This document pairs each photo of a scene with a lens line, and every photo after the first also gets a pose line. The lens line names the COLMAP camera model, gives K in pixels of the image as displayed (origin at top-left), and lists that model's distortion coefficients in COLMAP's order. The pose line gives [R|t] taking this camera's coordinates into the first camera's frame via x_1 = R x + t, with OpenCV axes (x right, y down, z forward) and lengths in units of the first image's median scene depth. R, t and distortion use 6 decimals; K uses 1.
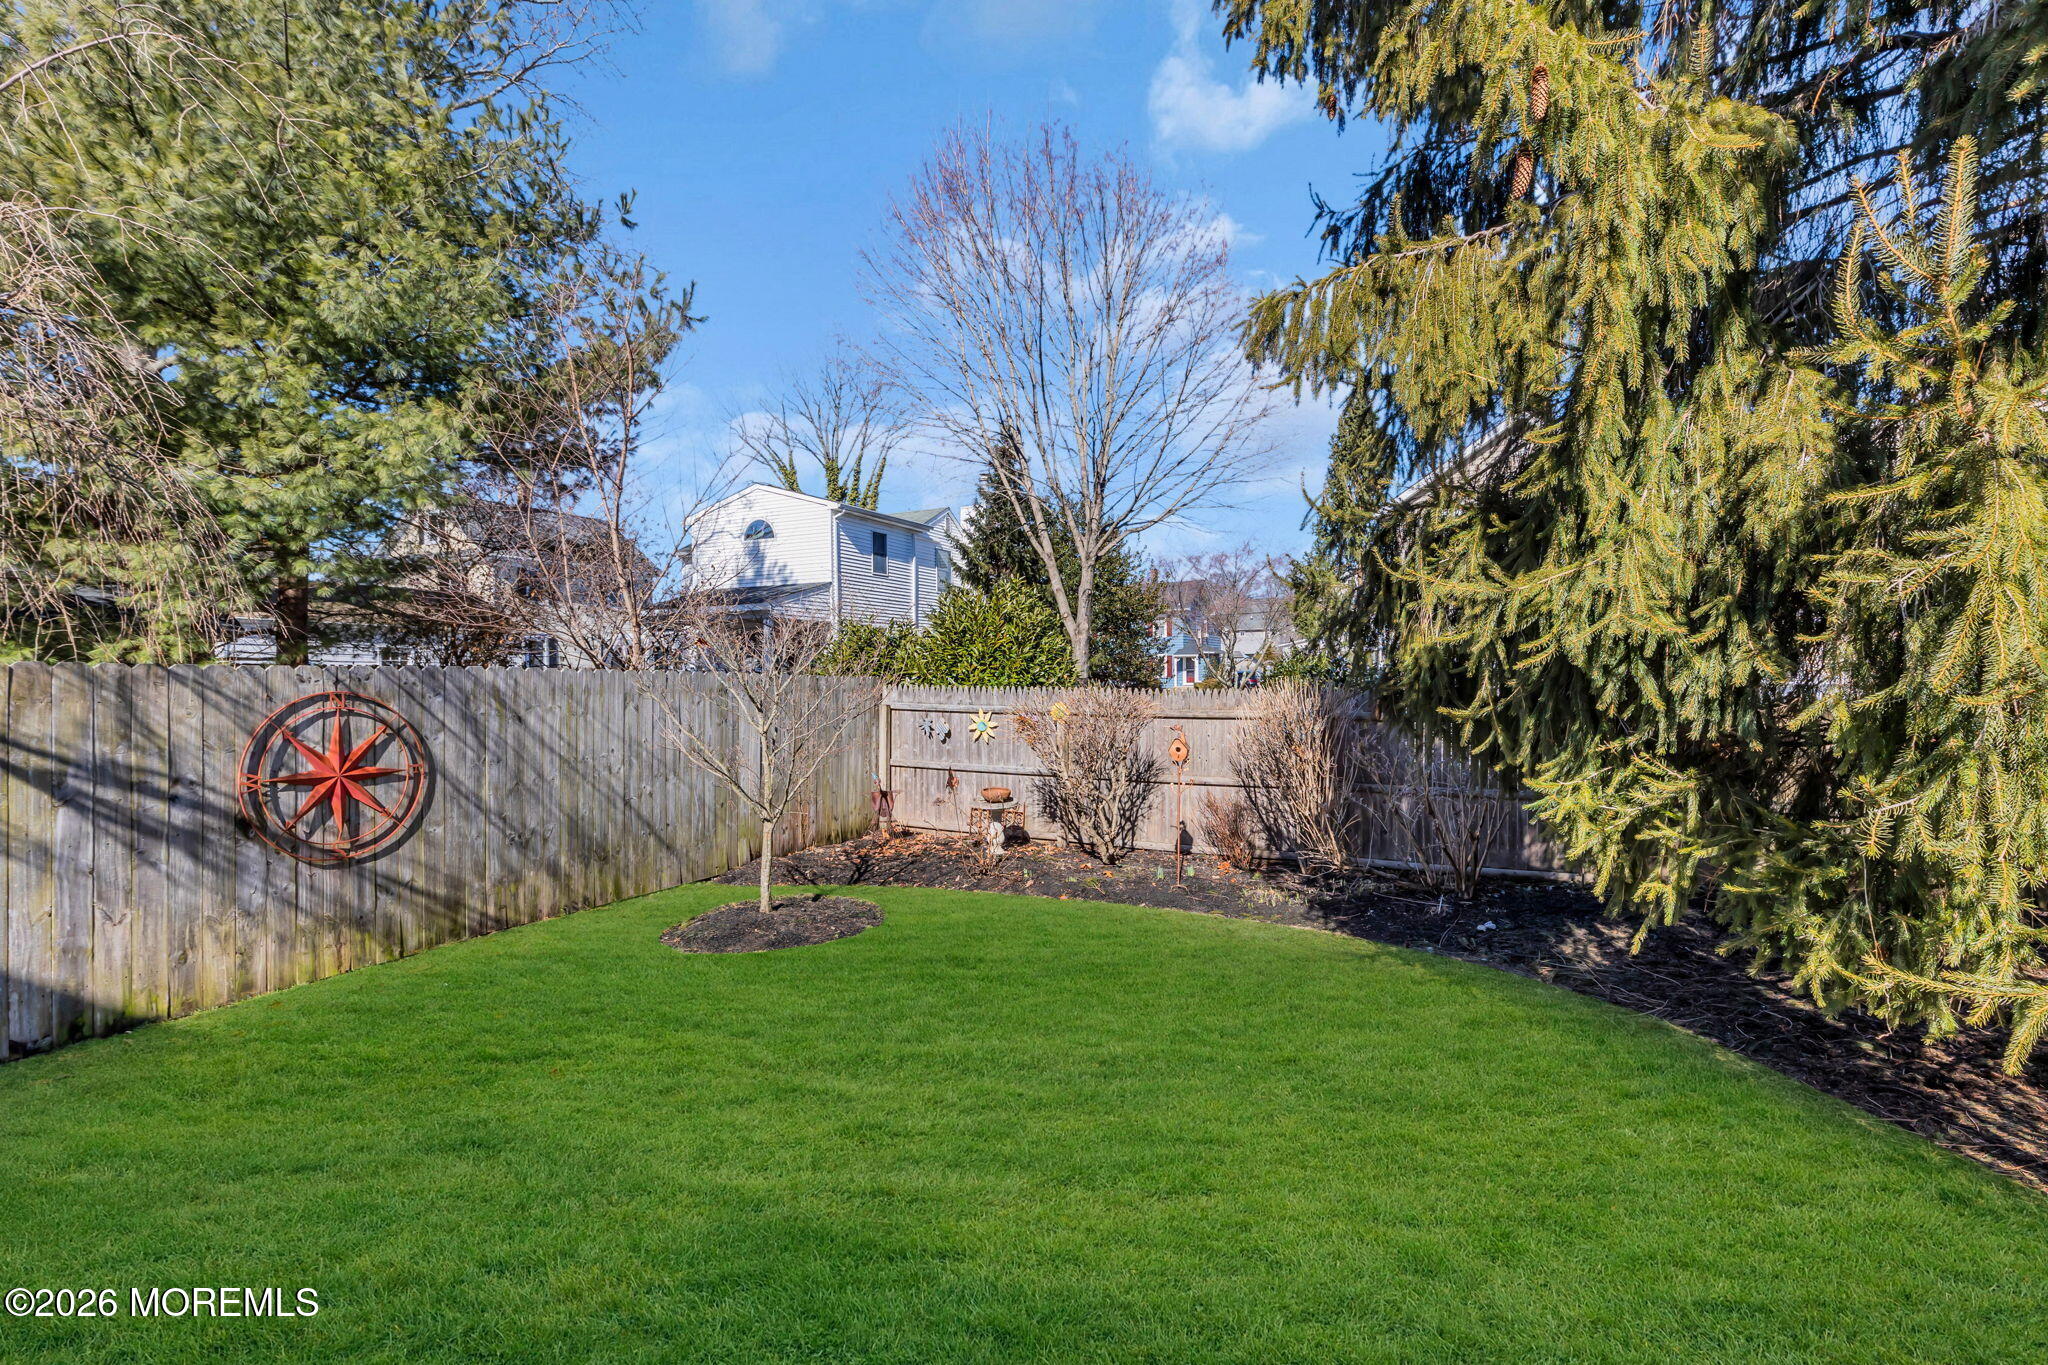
lens RADIAL K [[923.0, 0, 1024.0], [0, 923.0, 682.5], [0, 0, 1]] dist [-0.000379, -0.000182]
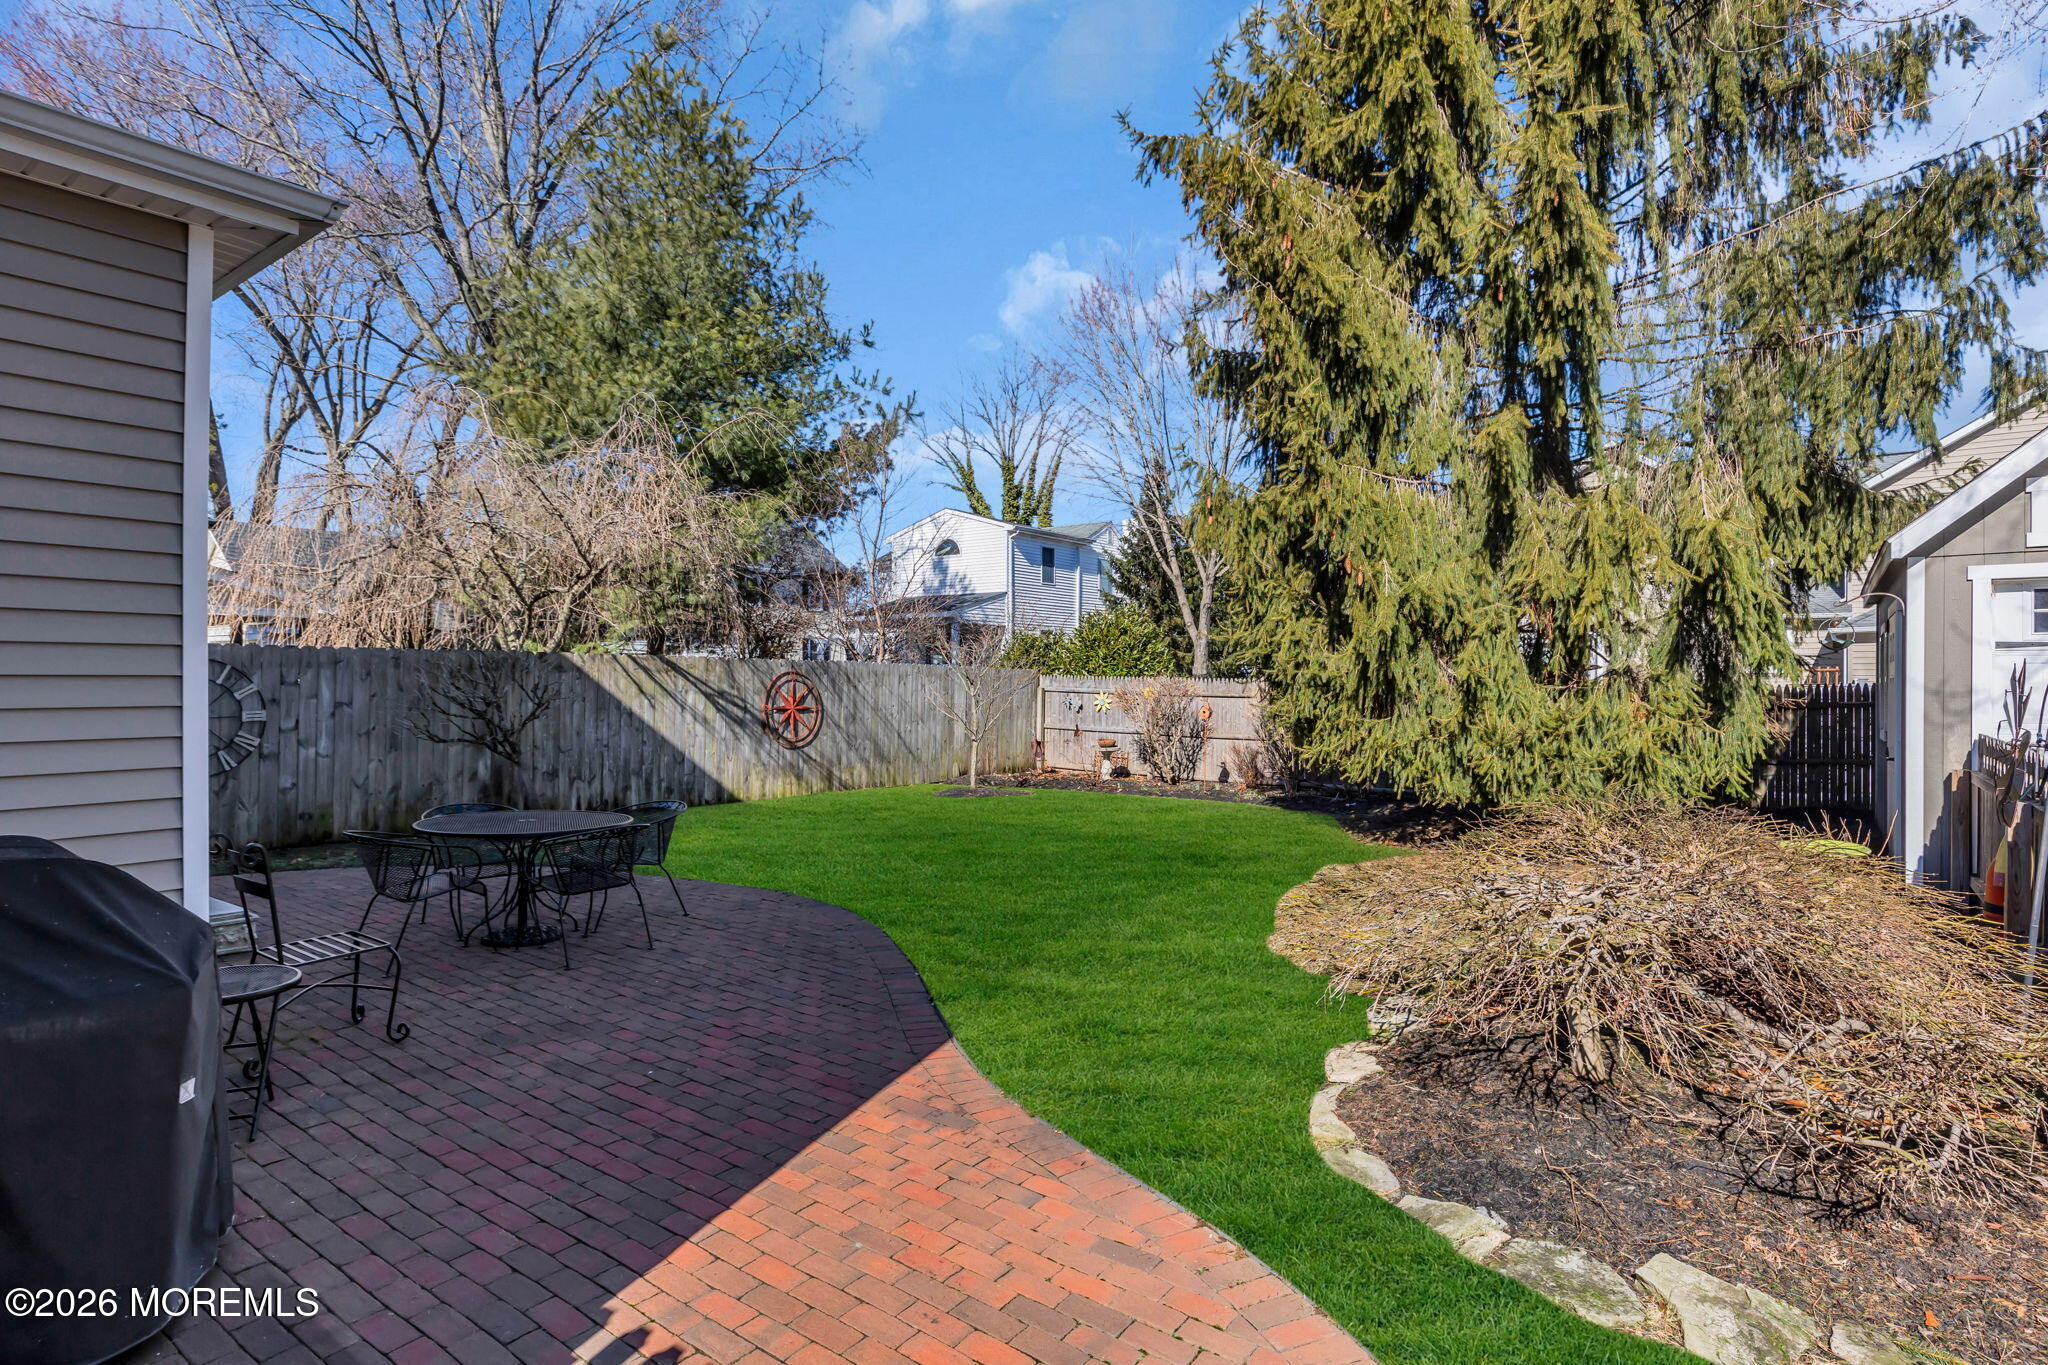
lens RADIAL K [[927.7, 0, 1028.8], [0, 927.7, 666.3], [0, 0, 1]] dist [0.001405, 0.000061]
pose [[0.983823, 0.010577, -0.178833, 0.099648], [-0.013310, 0.999812, -0.014089, 0.009896], [0.178650, 0.016241, 0.983779, -0.495589]]
